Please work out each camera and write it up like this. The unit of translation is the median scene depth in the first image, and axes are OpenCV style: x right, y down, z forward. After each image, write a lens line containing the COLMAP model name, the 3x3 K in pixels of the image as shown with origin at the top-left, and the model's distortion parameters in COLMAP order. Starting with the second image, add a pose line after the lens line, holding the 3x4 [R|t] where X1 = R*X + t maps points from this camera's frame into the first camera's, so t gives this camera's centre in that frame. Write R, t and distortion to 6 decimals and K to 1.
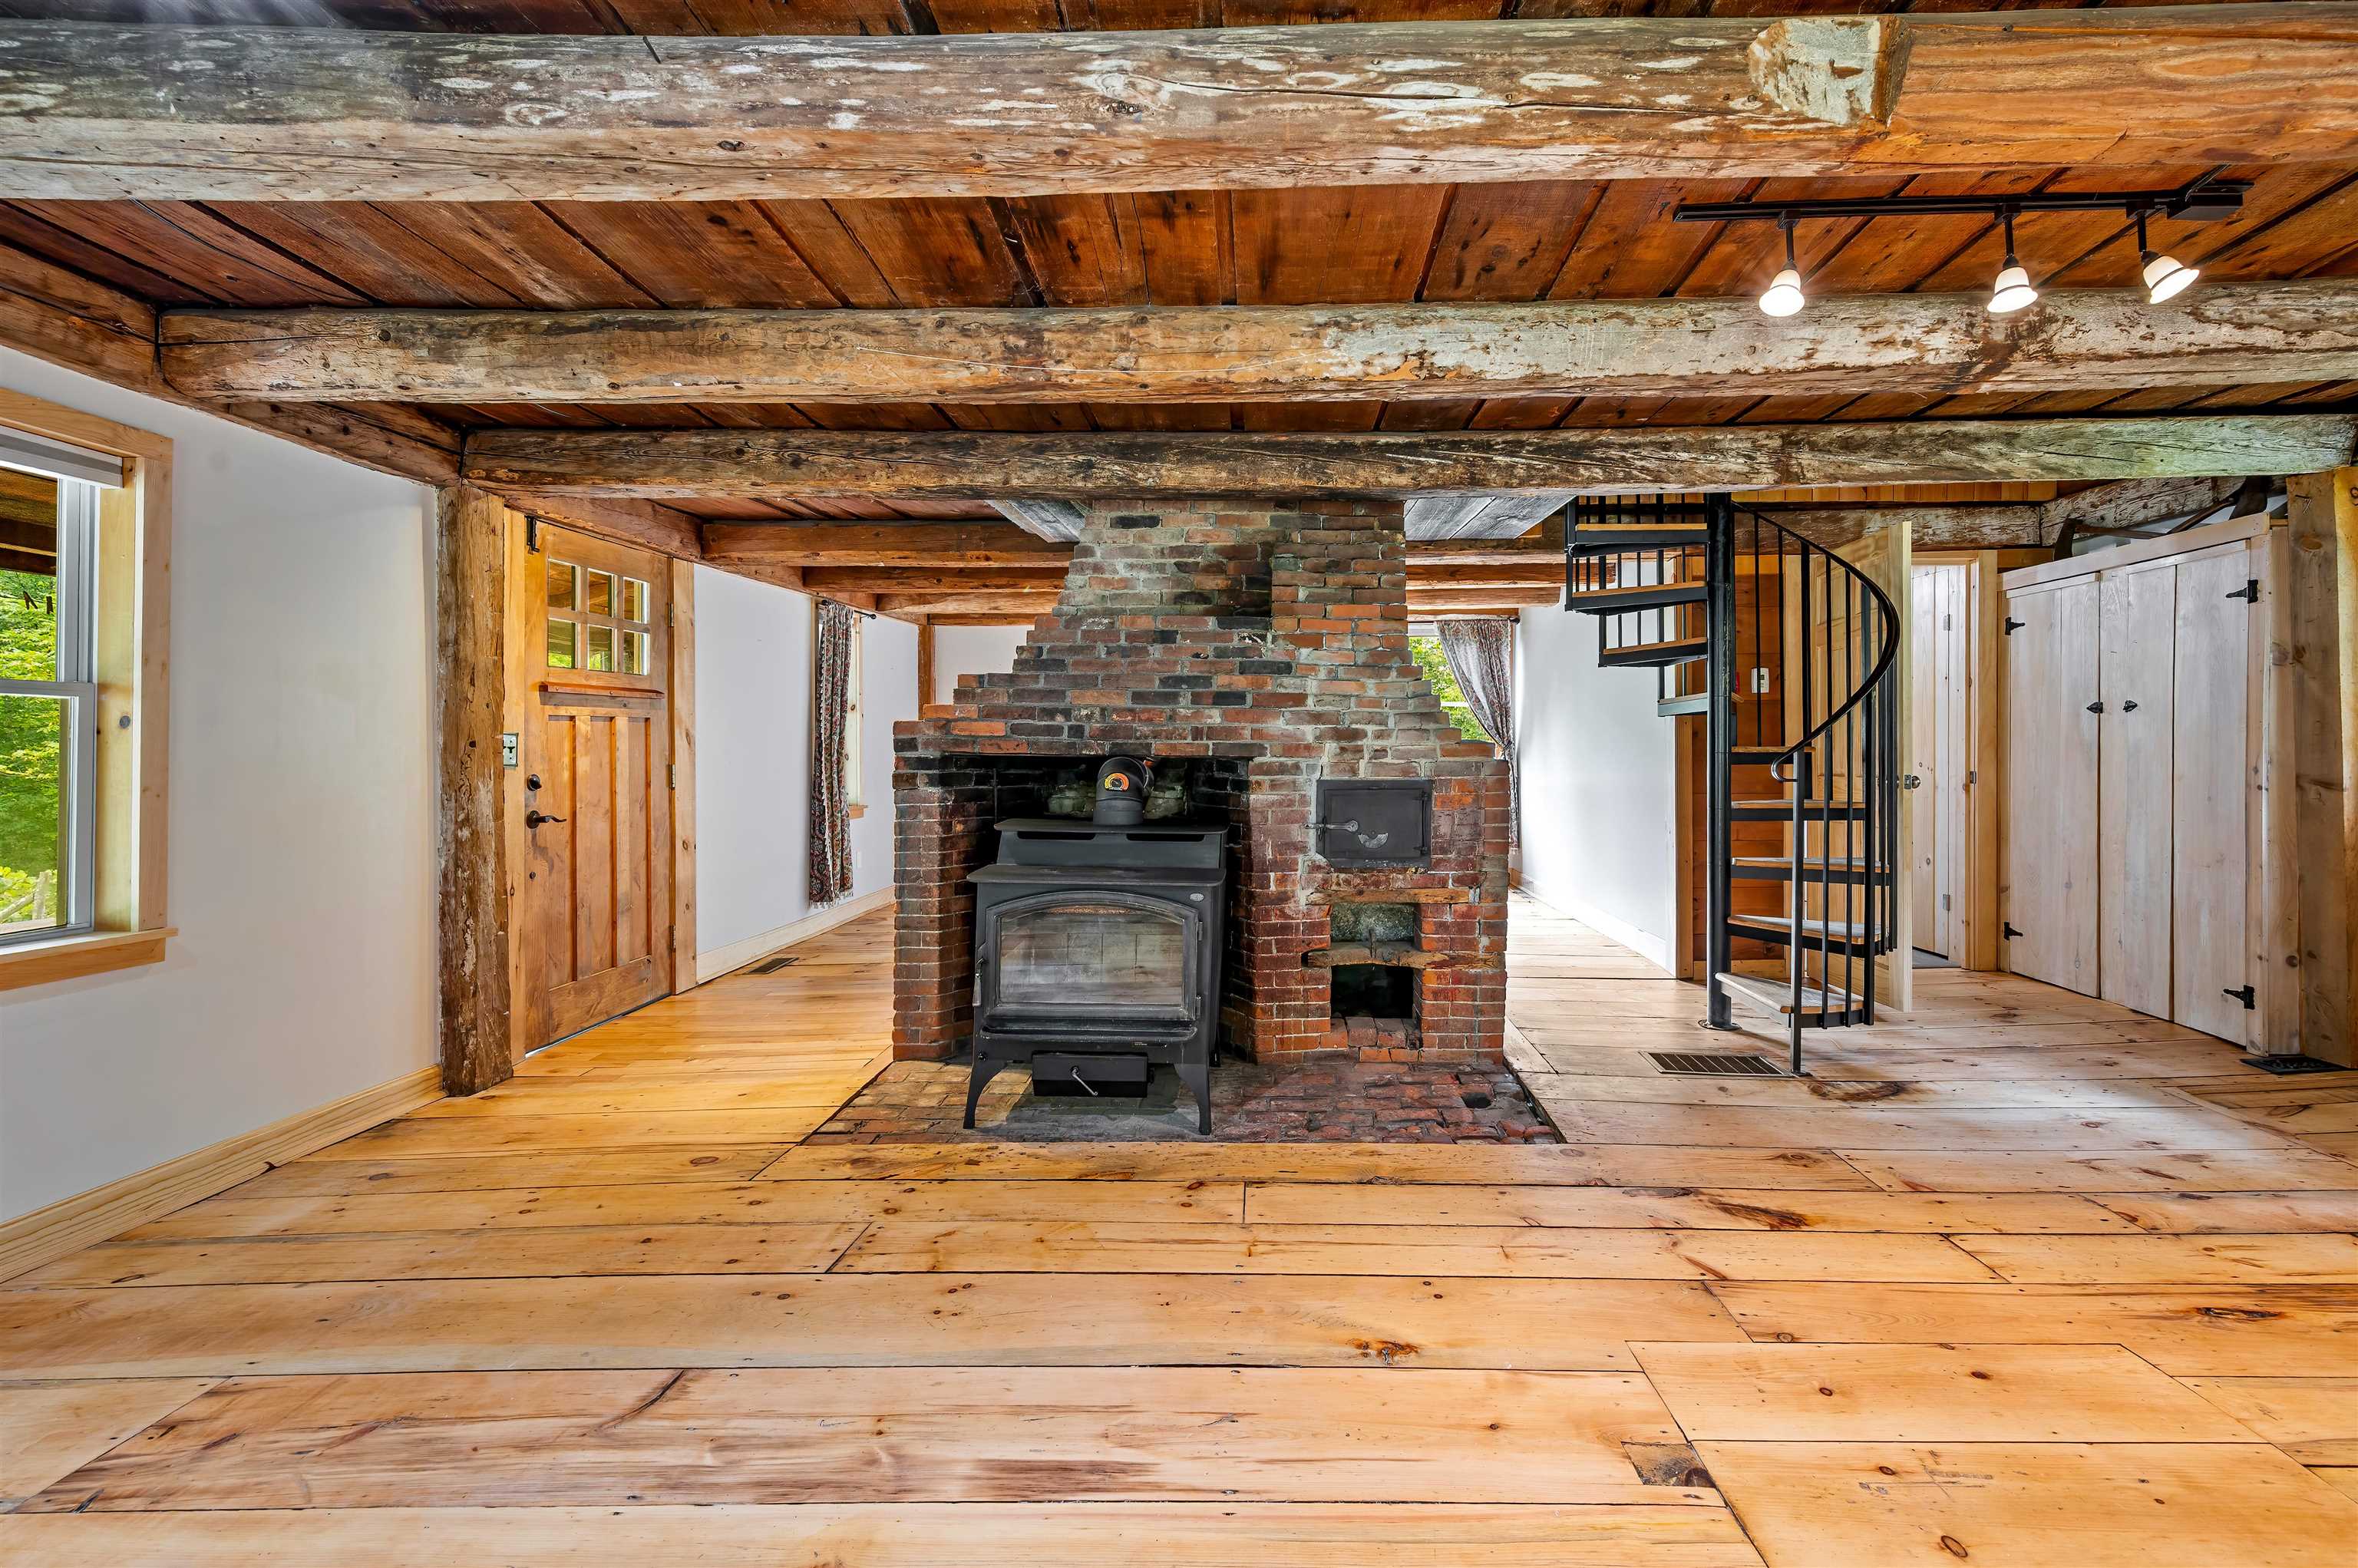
lens RADIAL K [[990.2, 0, 1259.6], [0, 990.2, 777.7], [0, 0, 1]] dist [-0.001371, -0.000101]
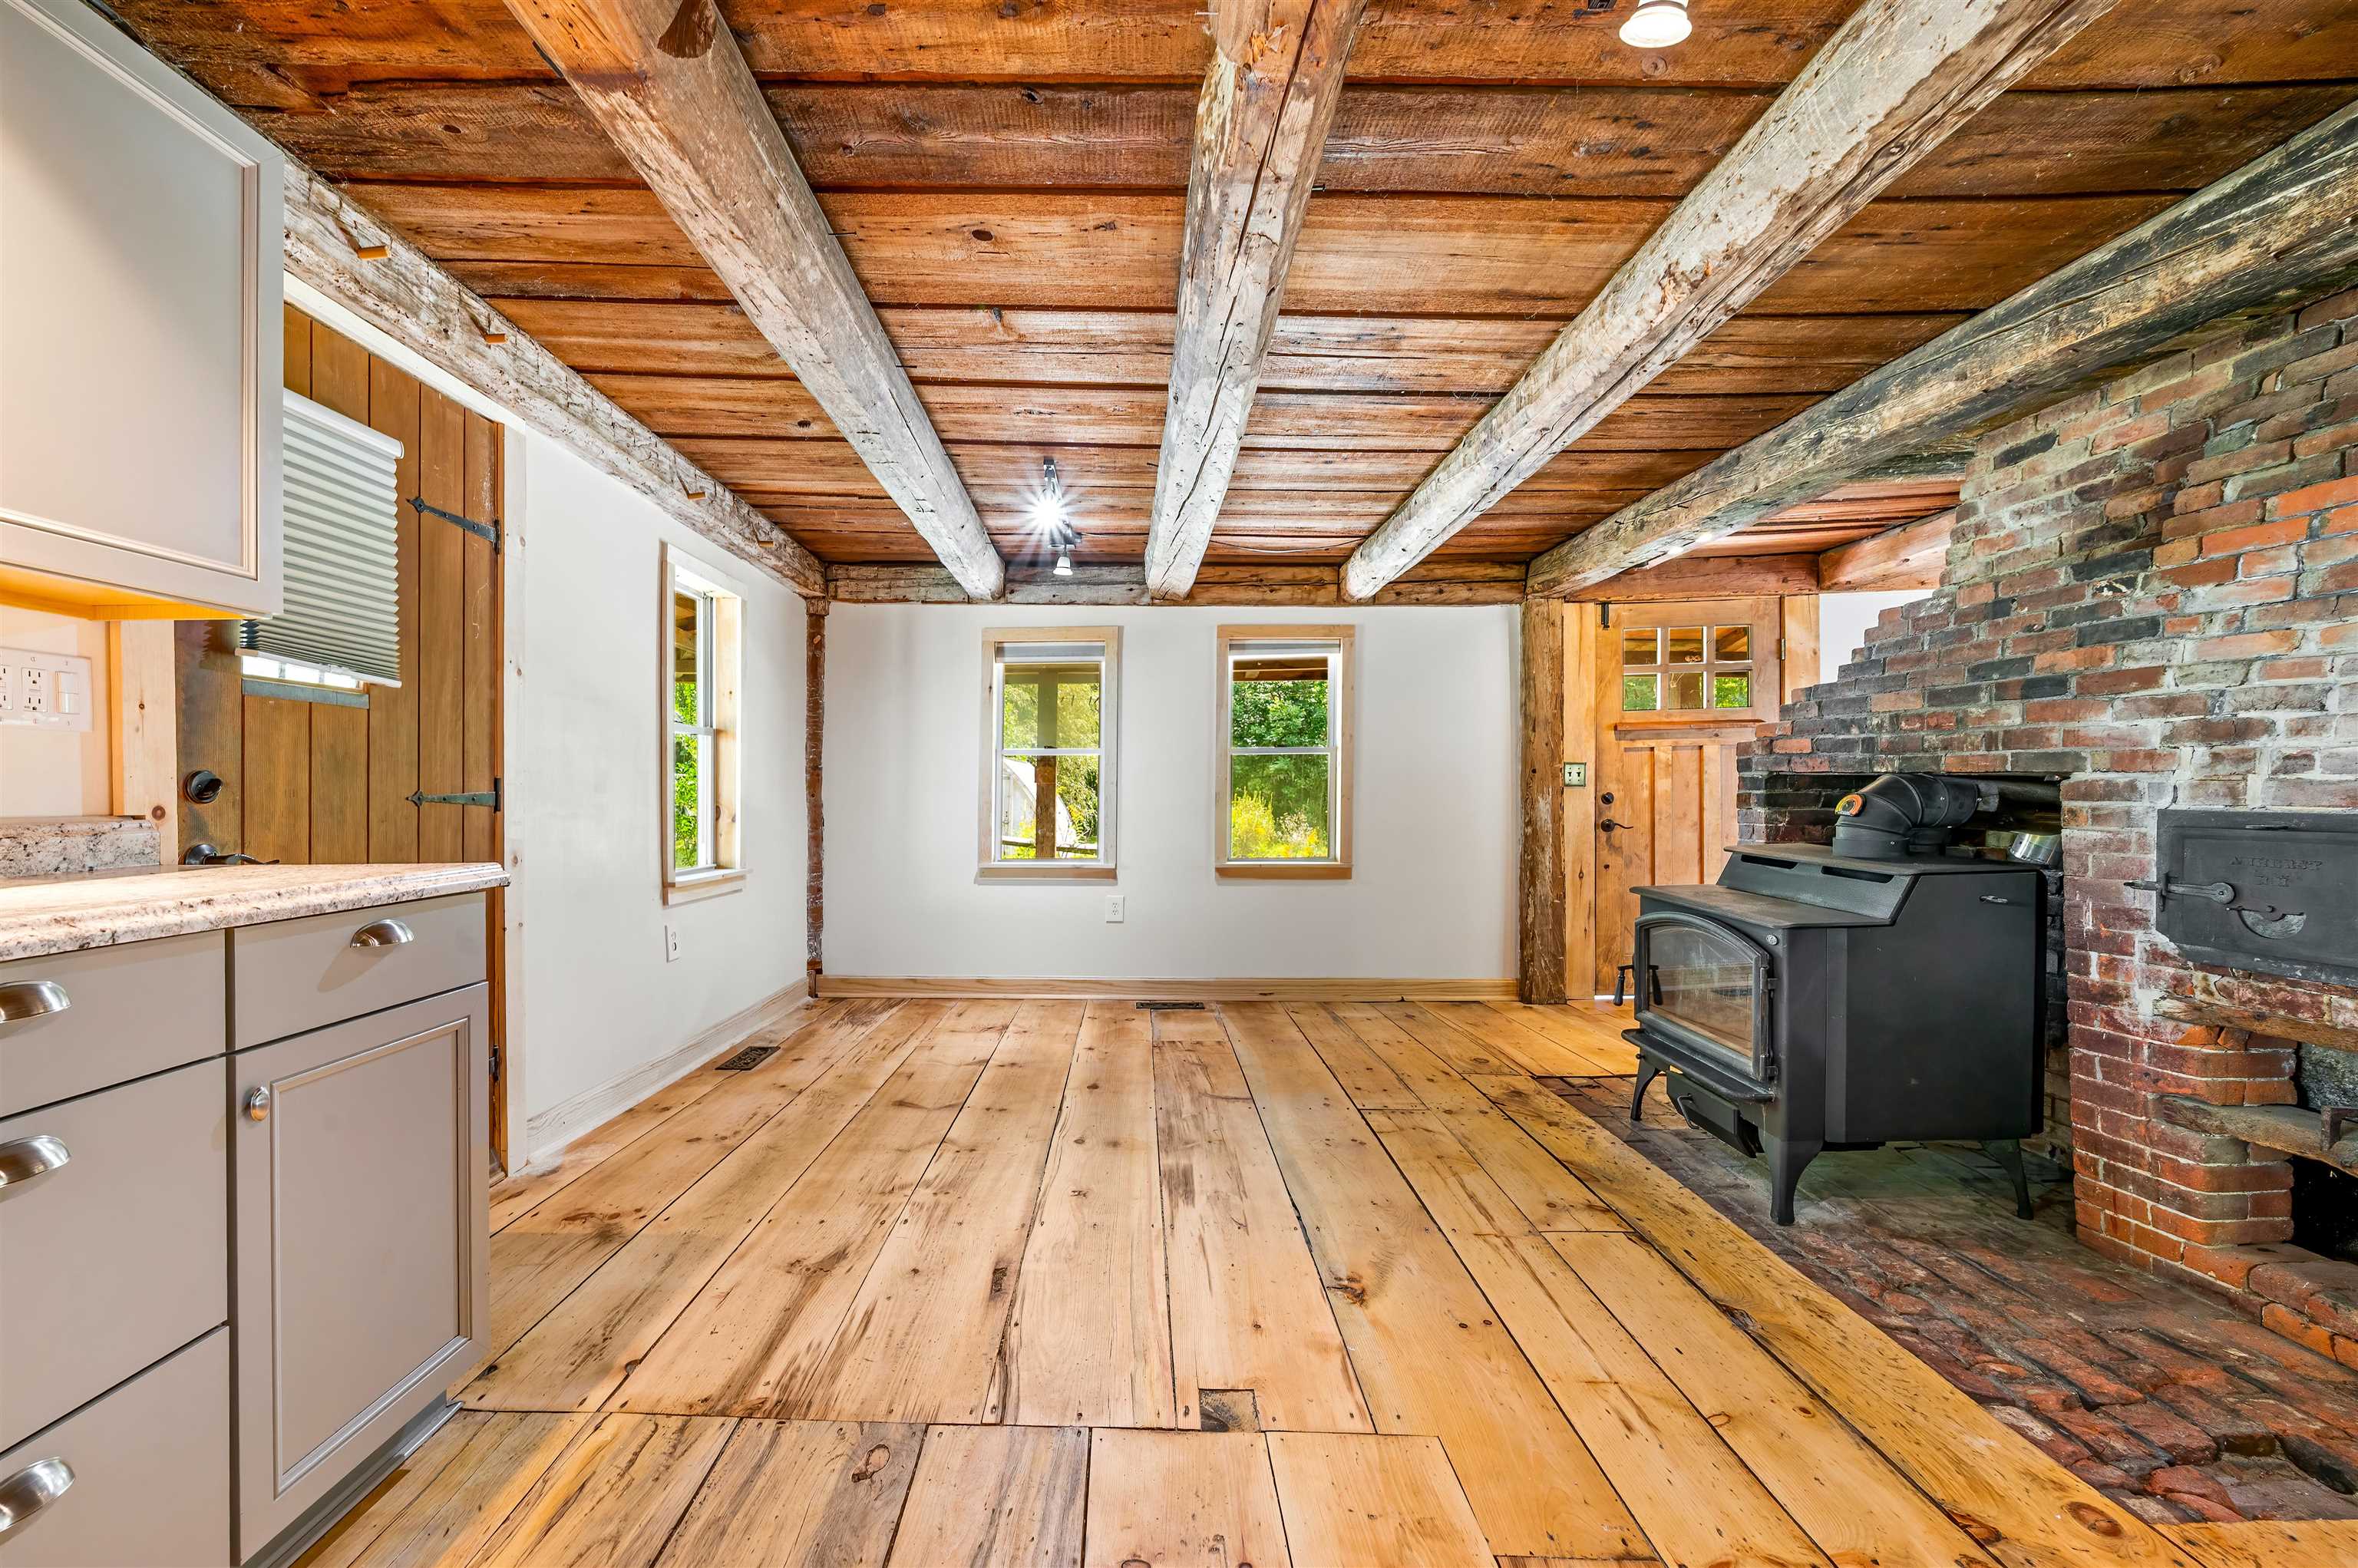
lens RADIAL K [[980.7, 0, 1159.0], [0, 980.7, 817.7], [0, 0, 1]] dist [-0.000556, 0.000173]
pose [[0.020287, 0.032729, -0.999258, 0.639324], [-0.016532, 0.999338, 0.032396, -0.001941], [0.999658, 0.015862, 0.020814, 0.381595]]
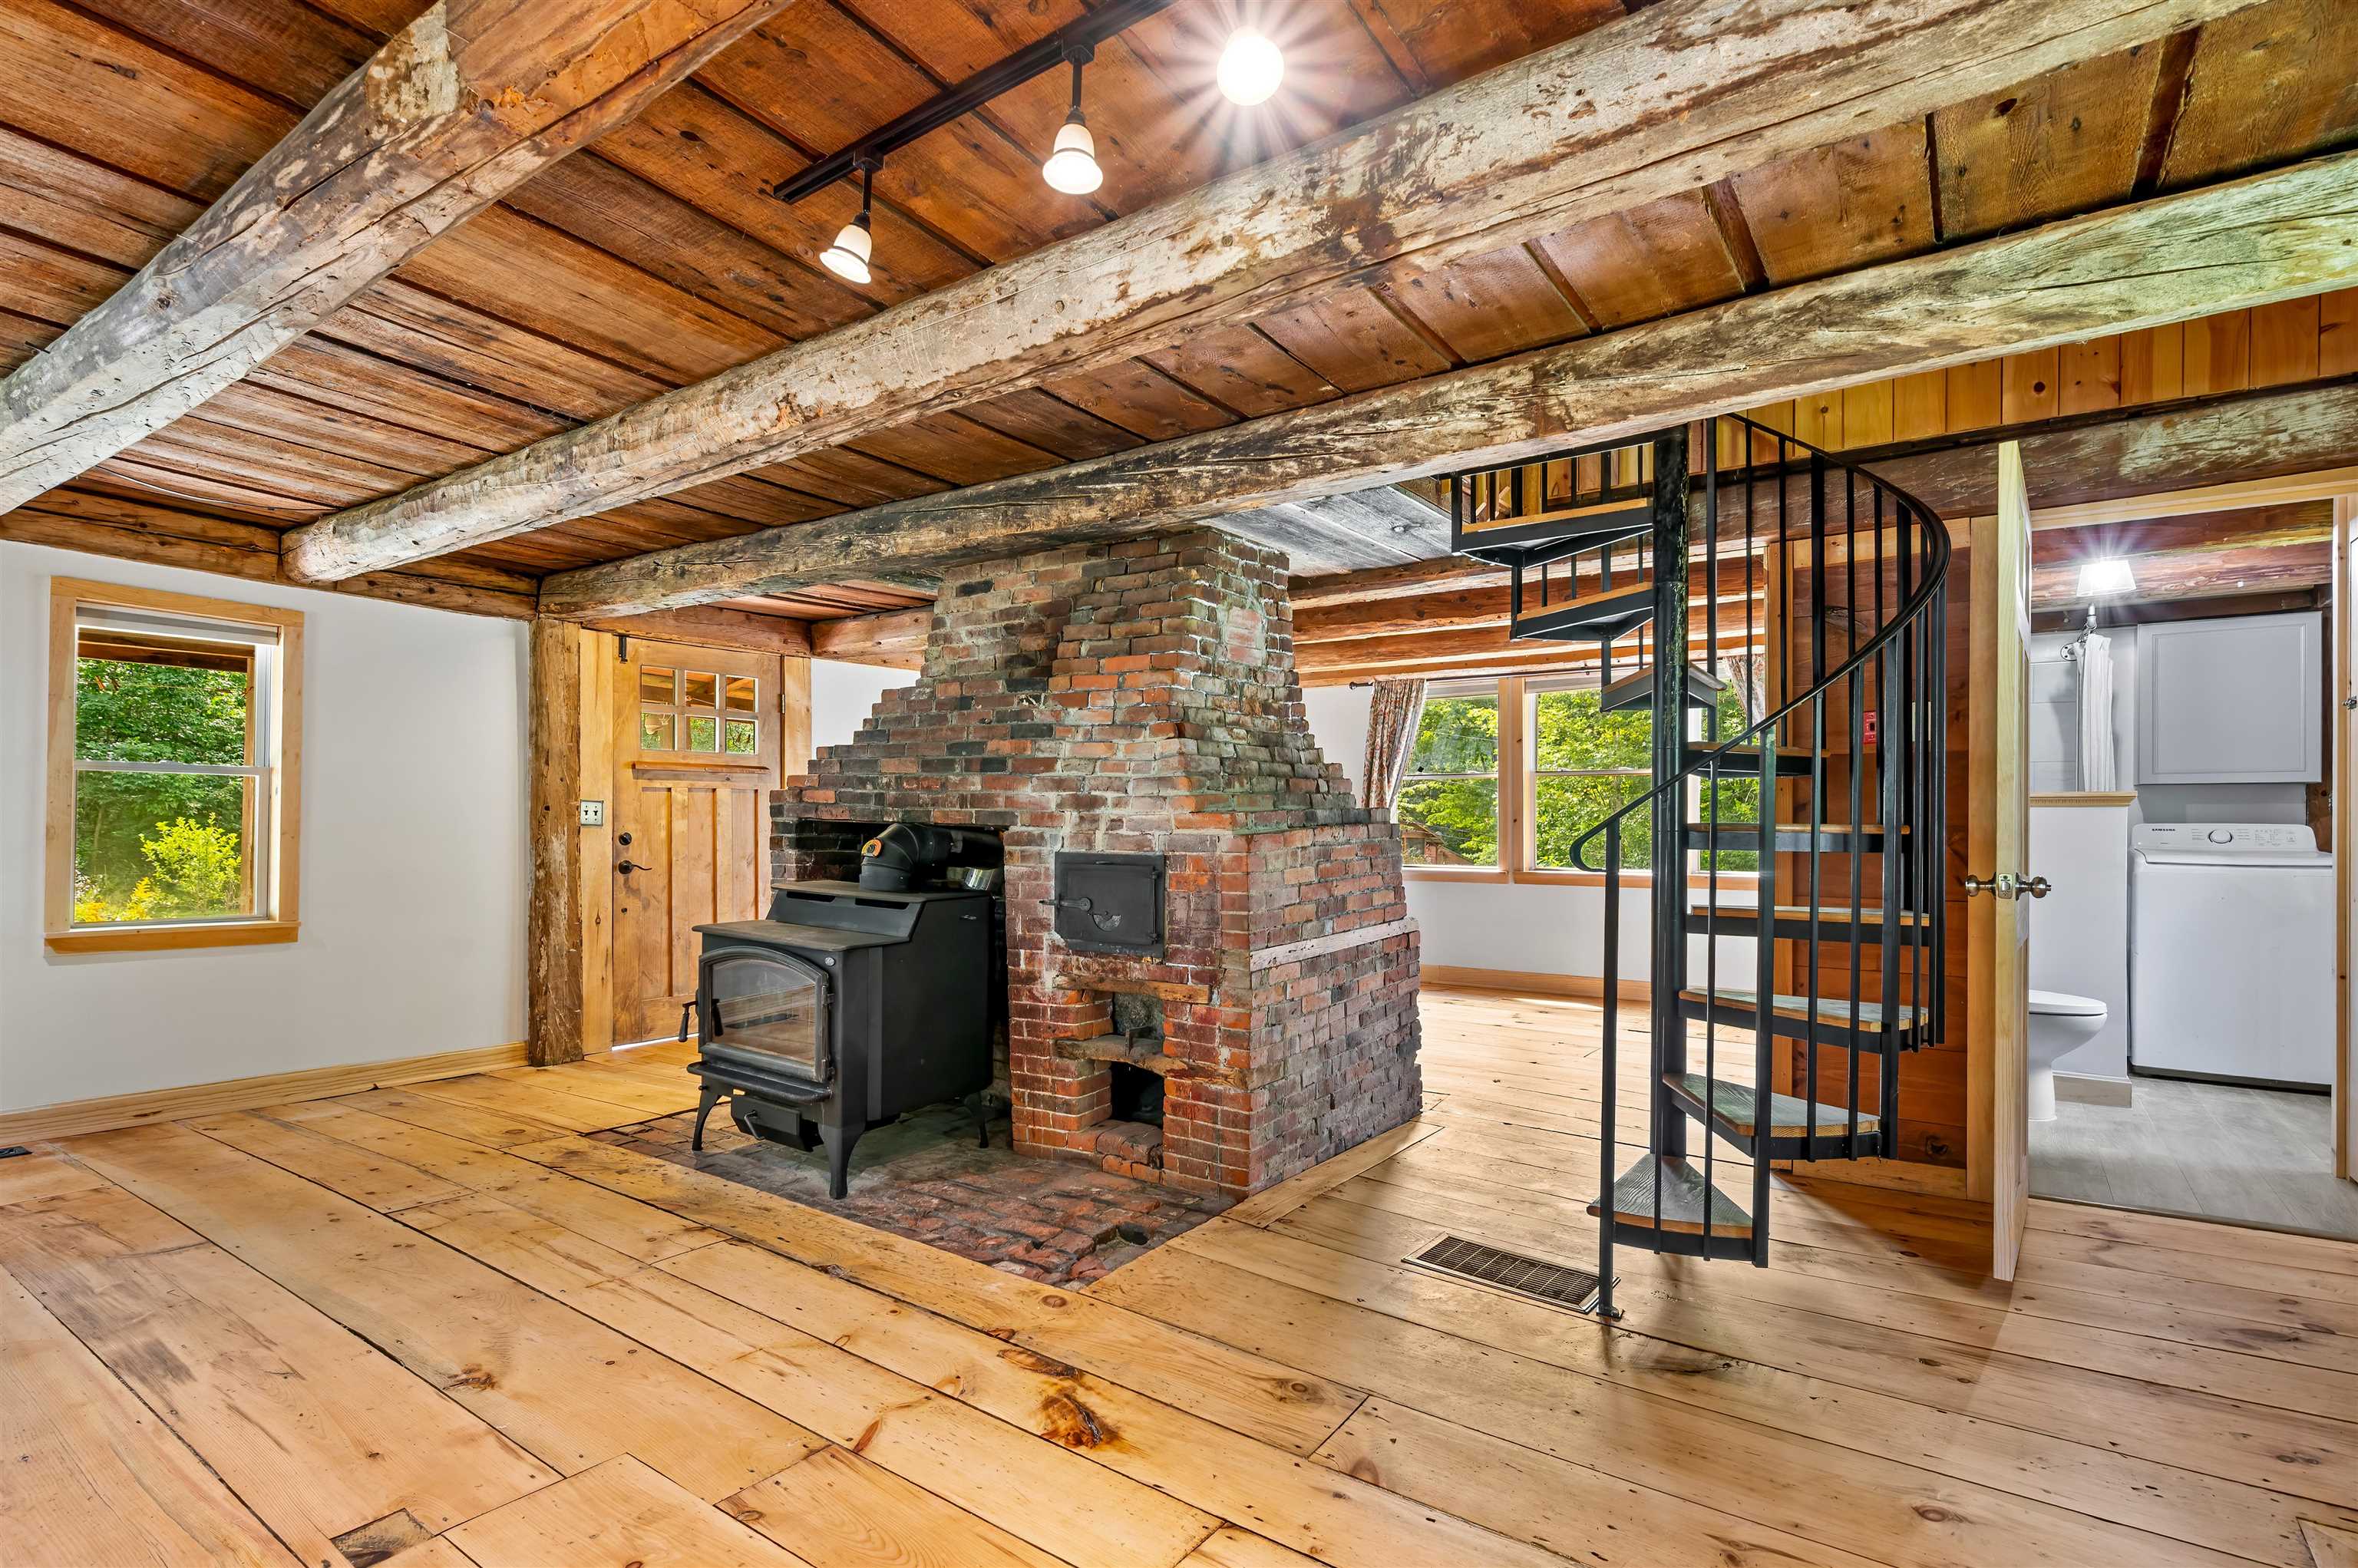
lens RADIAL K [[1082.1, 0, 1177.3], [0, 1082.1, 850.8], [0, 0, 1]] dist [-0.000376, 0.000086]
pose [[0.833068, 0.025795, -0.552569, 0.703430], [-0.029568, 0.999561, 0.002084, -0.004080], [0.552380, 0.014602, 0.833465, 0.229230]]
